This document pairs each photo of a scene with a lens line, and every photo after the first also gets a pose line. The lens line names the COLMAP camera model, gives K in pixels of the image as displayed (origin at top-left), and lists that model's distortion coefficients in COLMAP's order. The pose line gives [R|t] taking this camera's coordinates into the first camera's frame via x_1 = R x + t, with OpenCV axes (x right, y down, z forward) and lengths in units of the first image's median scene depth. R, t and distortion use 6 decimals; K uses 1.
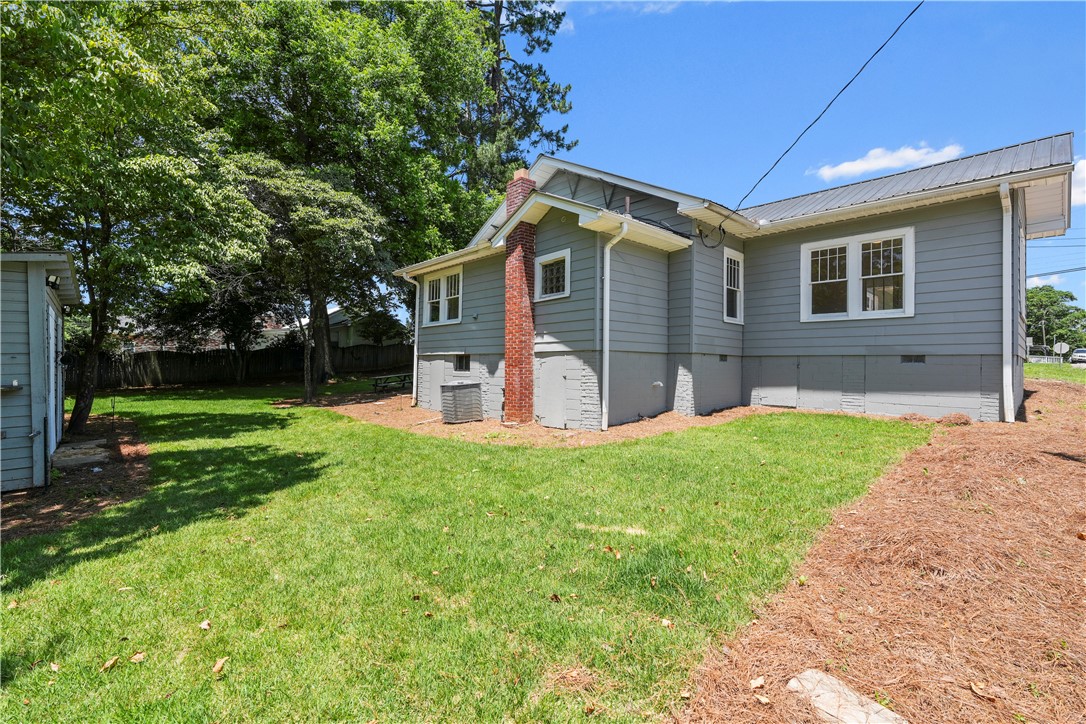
lens RADIAL K [[482.7, 0, 543.0], [0, 482.7, 362.0], [0, 0, 1]] dist [-0.001034, -0.000168]
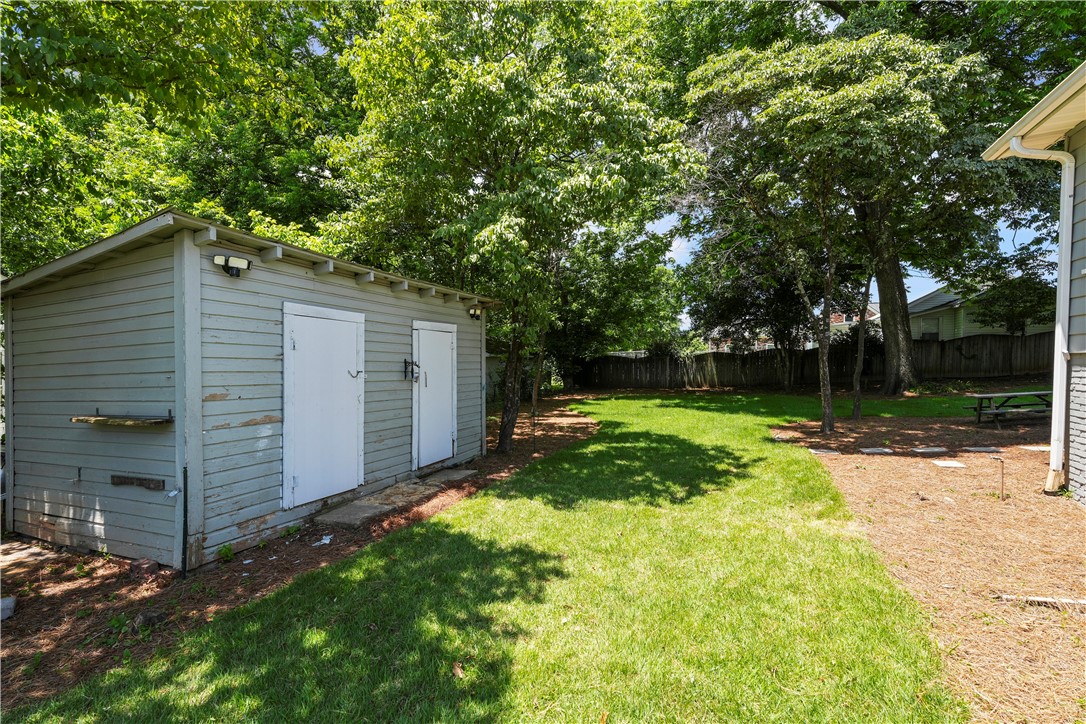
lens RADIAL K [[482.7, 0, 543.0], [0, 482.7, 362.0], [0, 0, 1]] dist [-0.001034, -0.000168]
pose [[0.421495, -0.004052, -0.906822, -0.055357], [0.007667, 0.999970, -0.000905, -0.005445], [0.906798, -0.006571, 0.421513, 0.271783]]
